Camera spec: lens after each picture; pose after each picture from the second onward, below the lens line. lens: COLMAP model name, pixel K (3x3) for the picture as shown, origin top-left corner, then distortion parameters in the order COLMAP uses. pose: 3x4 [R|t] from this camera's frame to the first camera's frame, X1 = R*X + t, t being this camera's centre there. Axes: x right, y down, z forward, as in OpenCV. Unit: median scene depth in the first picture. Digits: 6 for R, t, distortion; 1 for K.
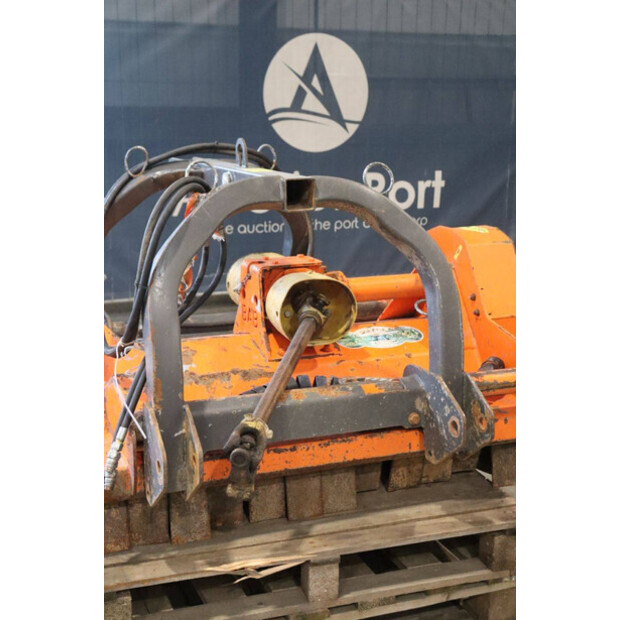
lens RADIAL K [[923.3, 0, 294.6], [0, 923.3, 317.2], [0, 0, 1]] dist [0.136173, 0.000000]
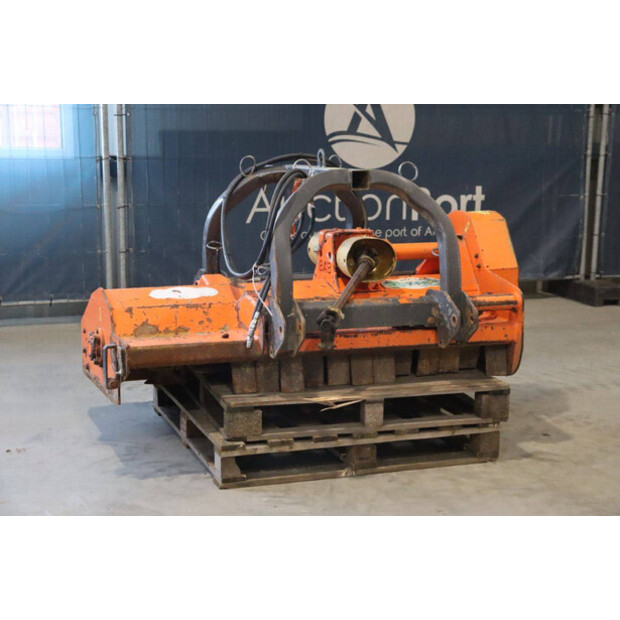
lens RADIAL K [[1148.2, 0, 308.4], [0, 1148.2, 309.3], [0, 0, 1]] dist [0.237688, 0.000000]
pose [[0.999576, 0.002696, -0.028999, -0.023844], [-0.004753, 0.997458, -0.071096, 0.221956], [0.028733, 0.071203, 0.997048, -0.945894]]
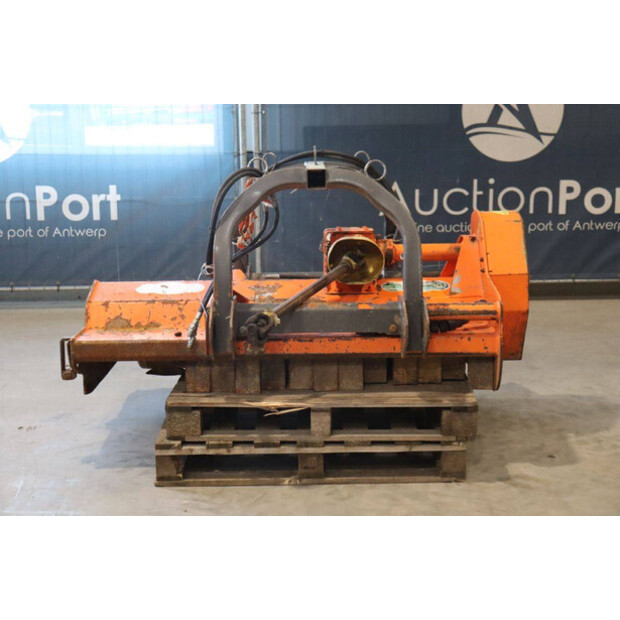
lens RADIAL K [[1036.2, 0, 309.8], [0, 1036.2, 306.0], [0, 0, 1]] dist [0.180845, 0.000000]
pose [[0.936783, 0.046934, -0.346748, 0.561753], [-0.063983, 0.997232, -0.037879, 0.139459], [0.344010, 0.057670, 0.937193, -0.609945]]
